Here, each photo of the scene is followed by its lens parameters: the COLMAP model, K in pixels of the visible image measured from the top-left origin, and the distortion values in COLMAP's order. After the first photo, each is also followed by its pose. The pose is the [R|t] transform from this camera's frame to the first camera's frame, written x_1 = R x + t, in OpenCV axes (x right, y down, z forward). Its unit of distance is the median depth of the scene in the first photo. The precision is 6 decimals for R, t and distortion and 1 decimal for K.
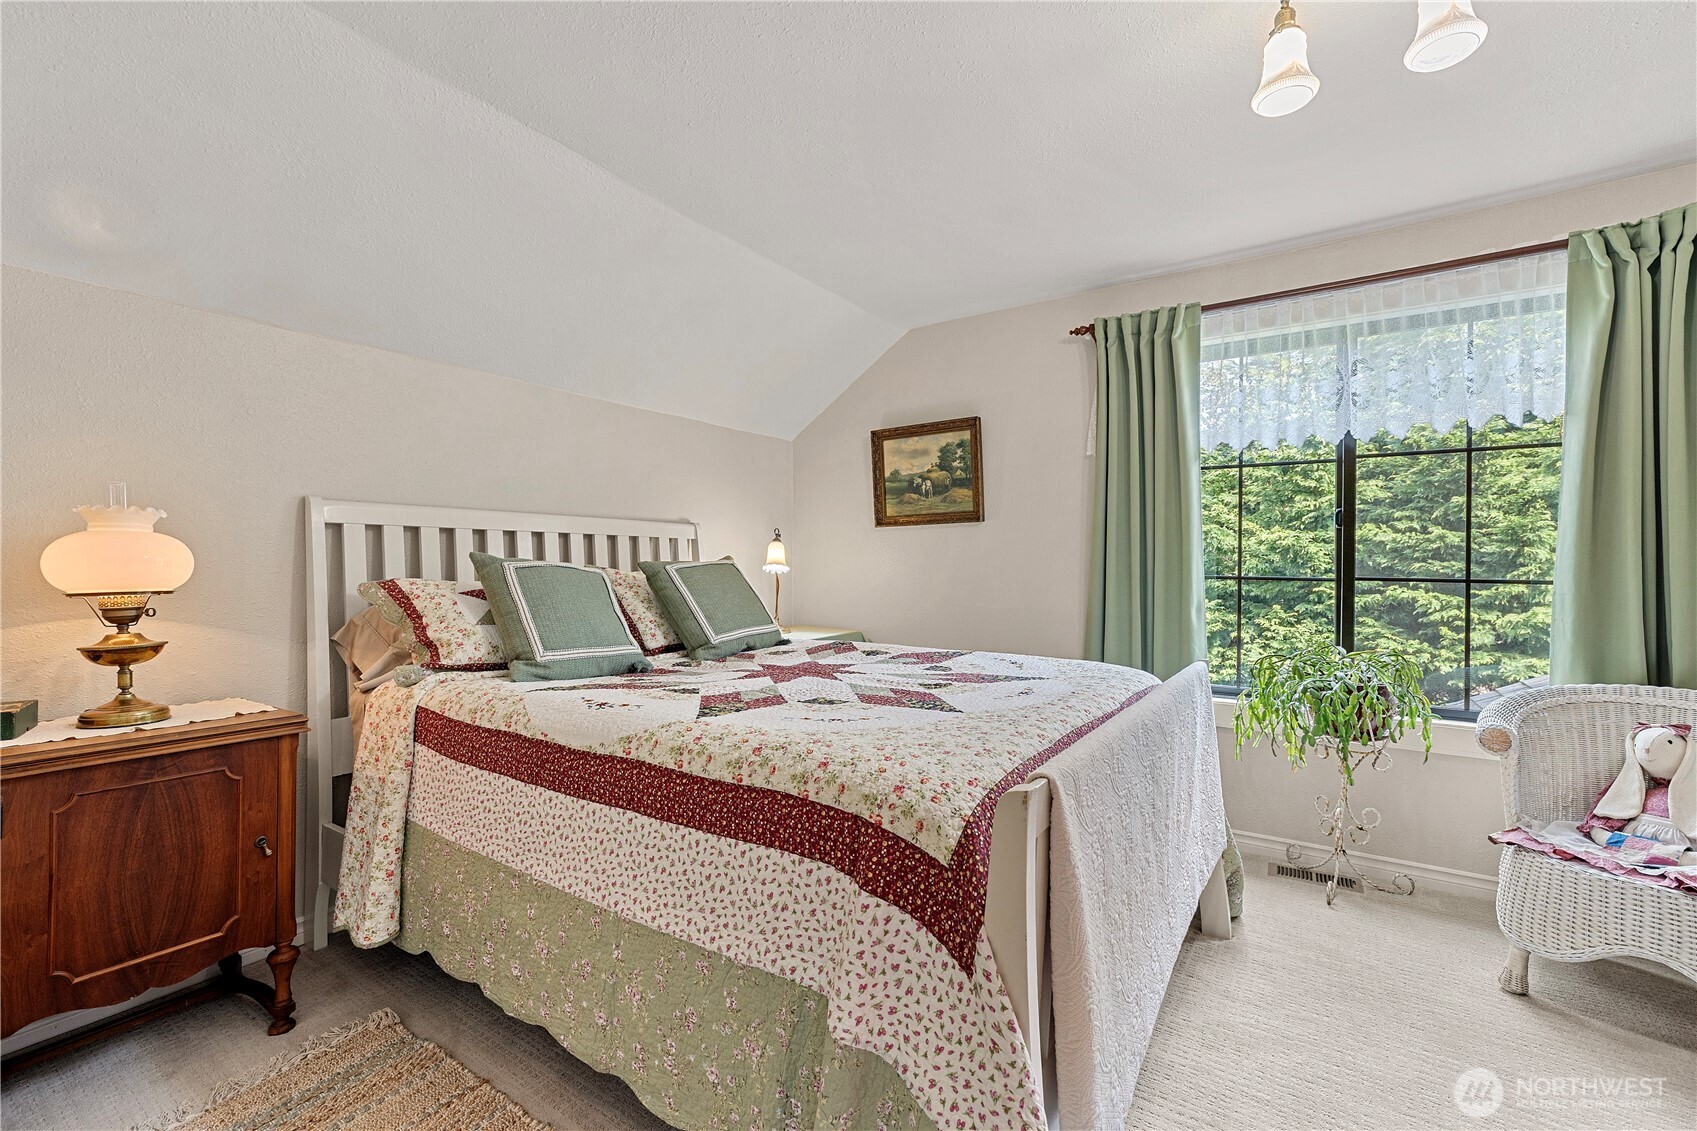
lens RADIAL K [[718.8, 0, 846.8], [0, 718.8, 565.1], [0, 0, 1]] dist [0.003630, 0.000595]
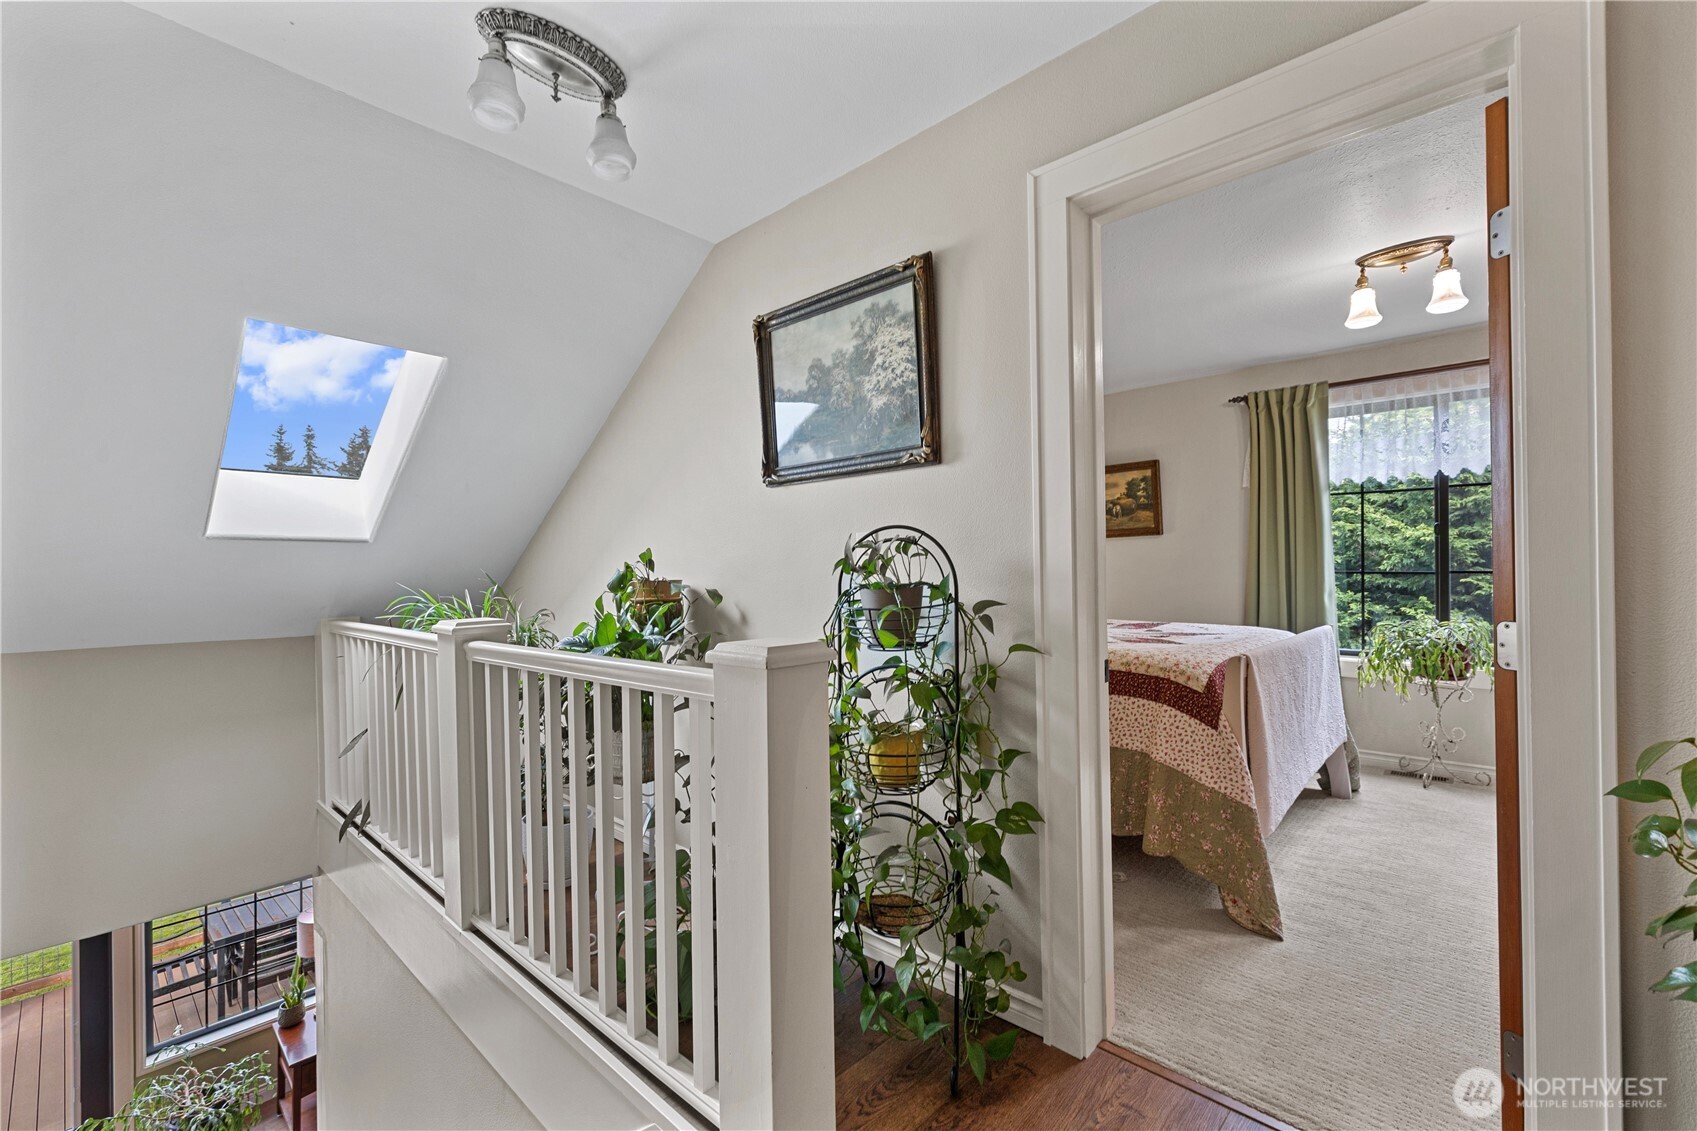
lens RADIAL K [[718.8, 0, 851.2], [0, 718.8, 568.7], [0, 0, 1]] dist [0.003630, 0.000595]
pose [[0.987889, -0.017294, -0.154198, -0.244265], [0.017868, 0.999838, 0.002343, -0.011491], [0.154133, -0.005070, 0.988037, -0.596202]]
